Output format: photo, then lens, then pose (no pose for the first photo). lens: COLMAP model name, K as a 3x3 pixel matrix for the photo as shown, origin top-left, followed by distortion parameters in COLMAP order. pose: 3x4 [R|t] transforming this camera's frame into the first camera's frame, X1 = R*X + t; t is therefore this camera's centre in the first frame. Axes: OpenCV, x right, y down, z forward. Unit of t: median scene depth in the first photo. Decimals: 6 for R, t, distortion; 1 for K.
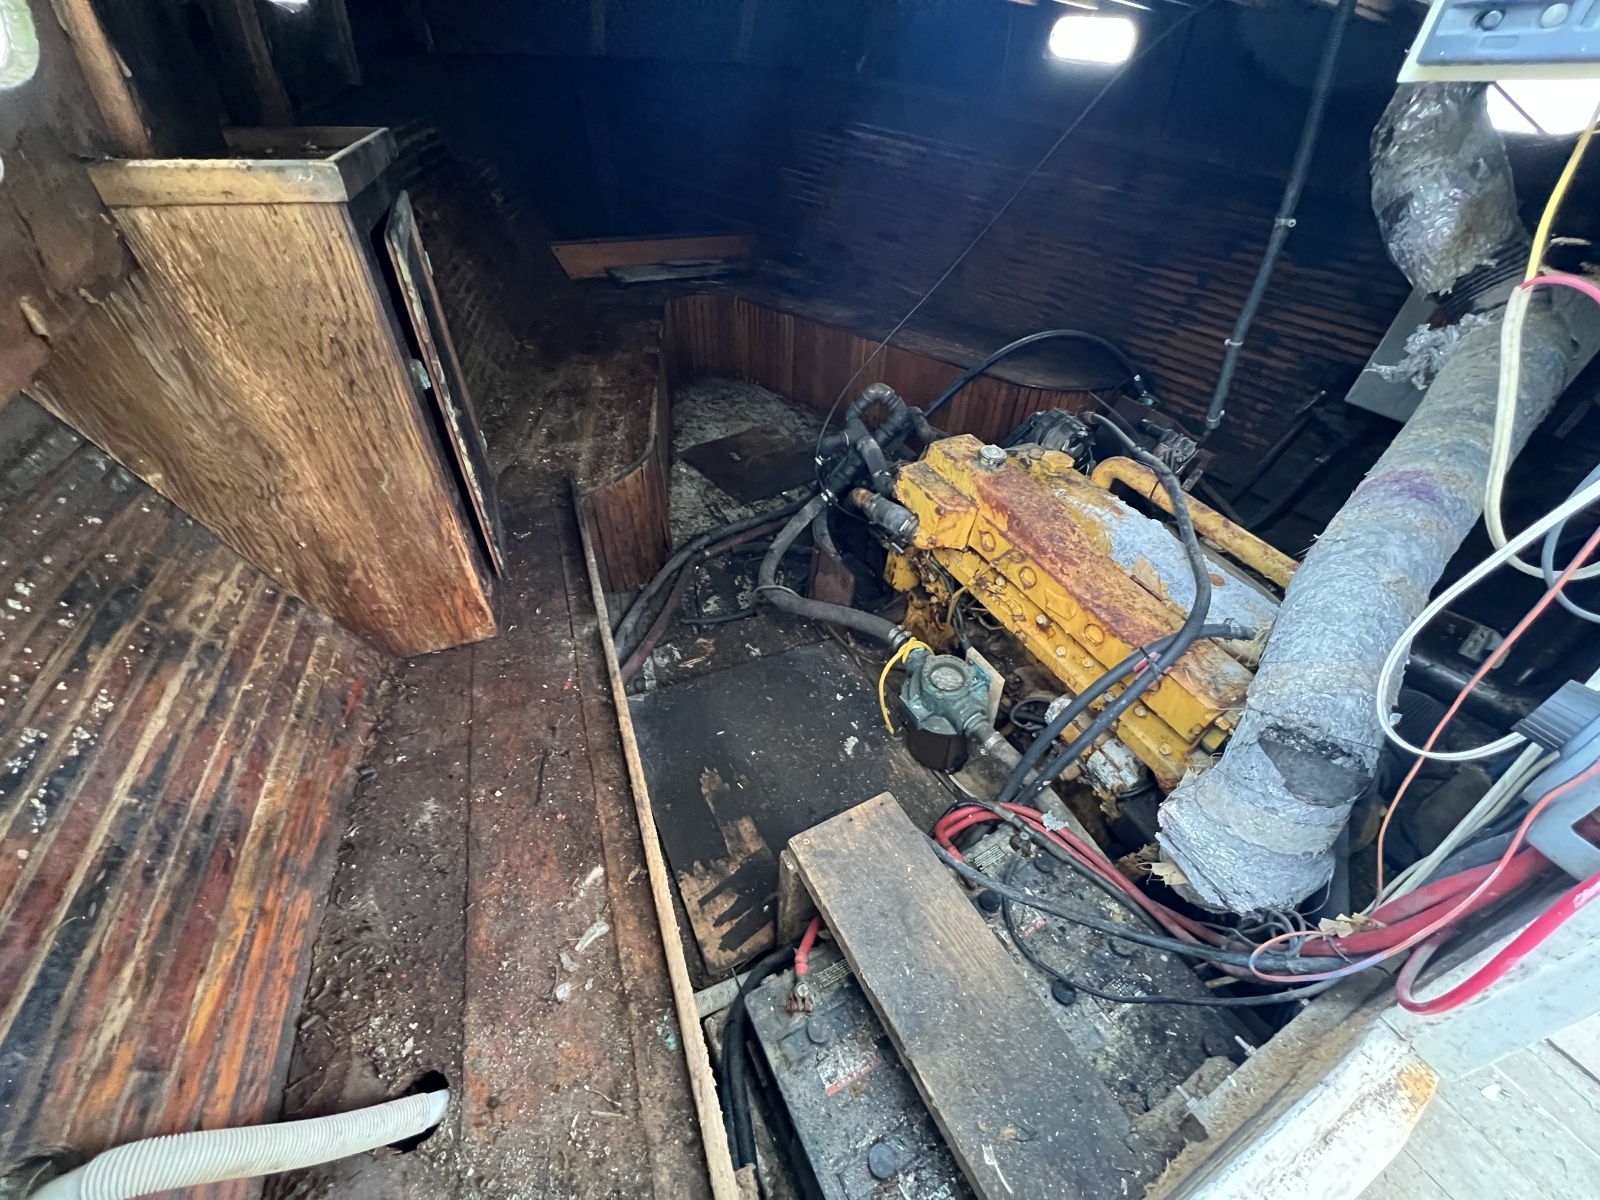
lens RADIAL K [[639.0, 0, 803.2], [0, 639.0, 601.0], [0, 0, 1]] dist [-0.002586, 0.000337]
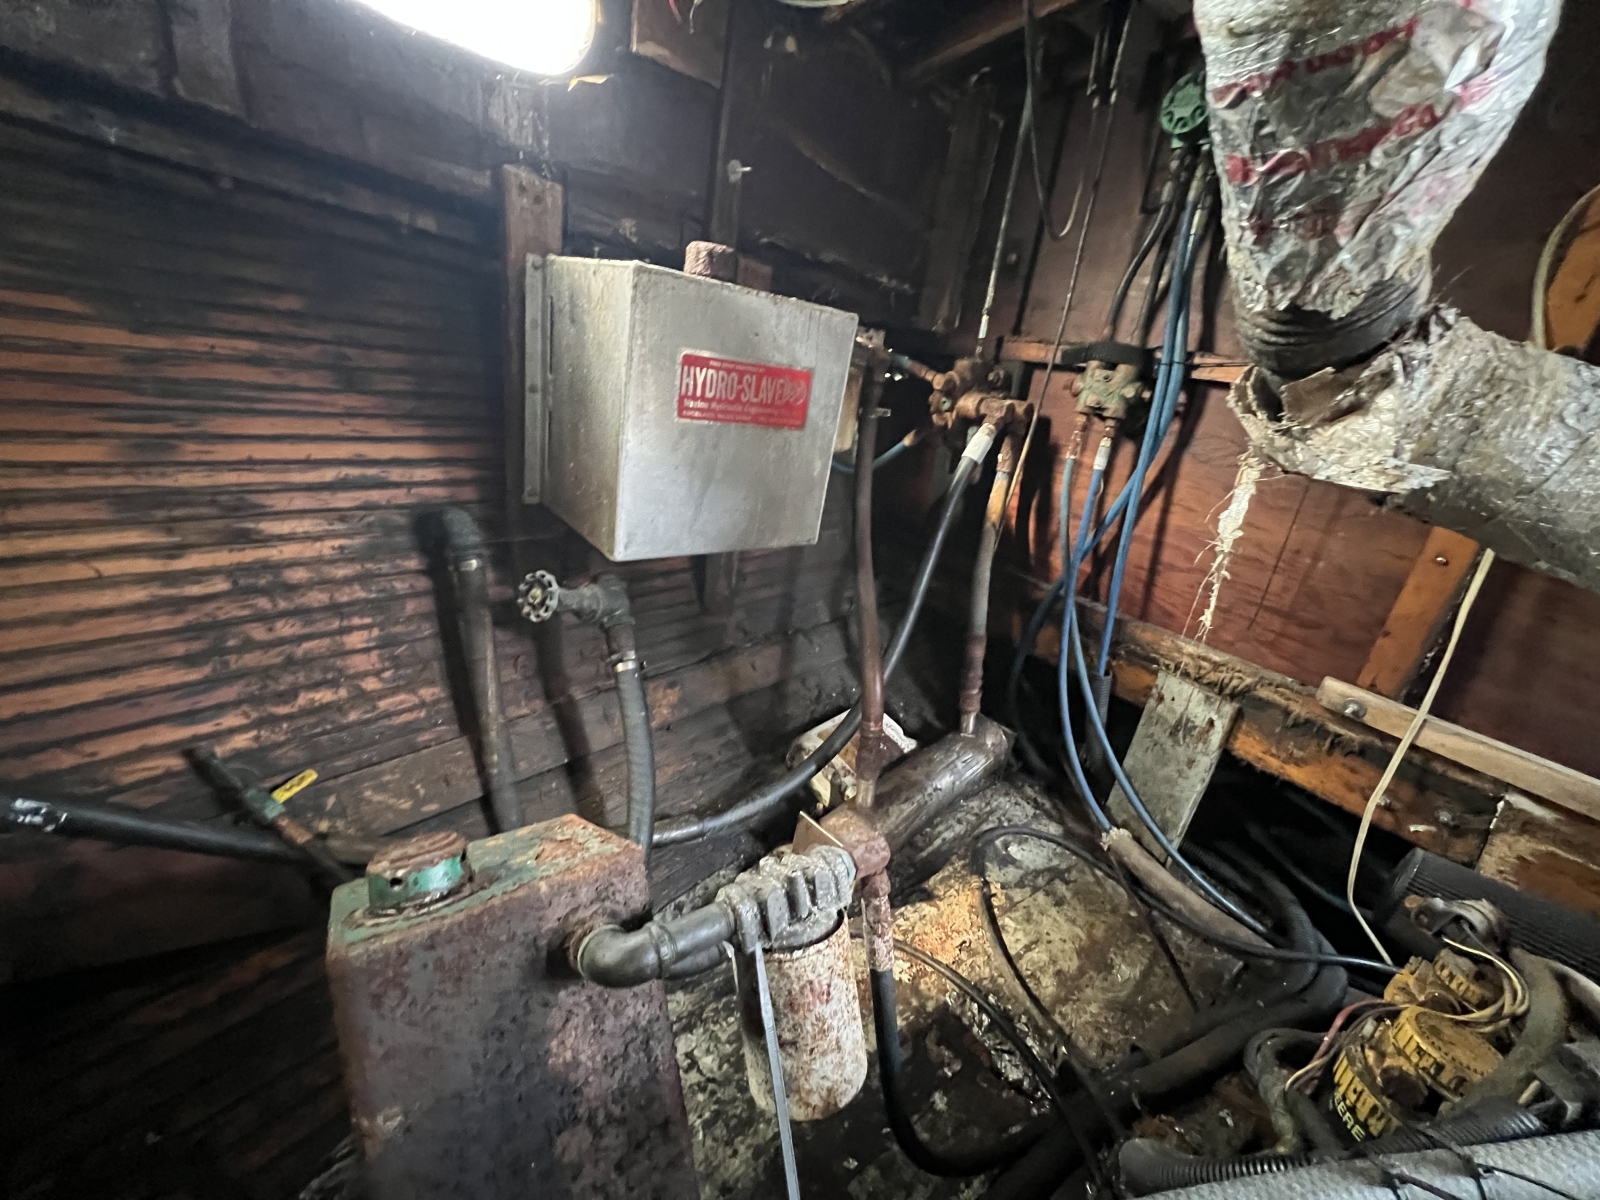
lens RADIAL K [[639.0, 0, 799.9], [0, 639.0, 603.2], [0, 0, 1]] dist [-0.002586, 0.000337]
pose [[-0.140522, -0.422560, 0.895375, 0.511760], [0.527697, 0.733226, 0.428854, -0.590909], [-0.837729, 0.532750, 0.119949, 1.160787]]
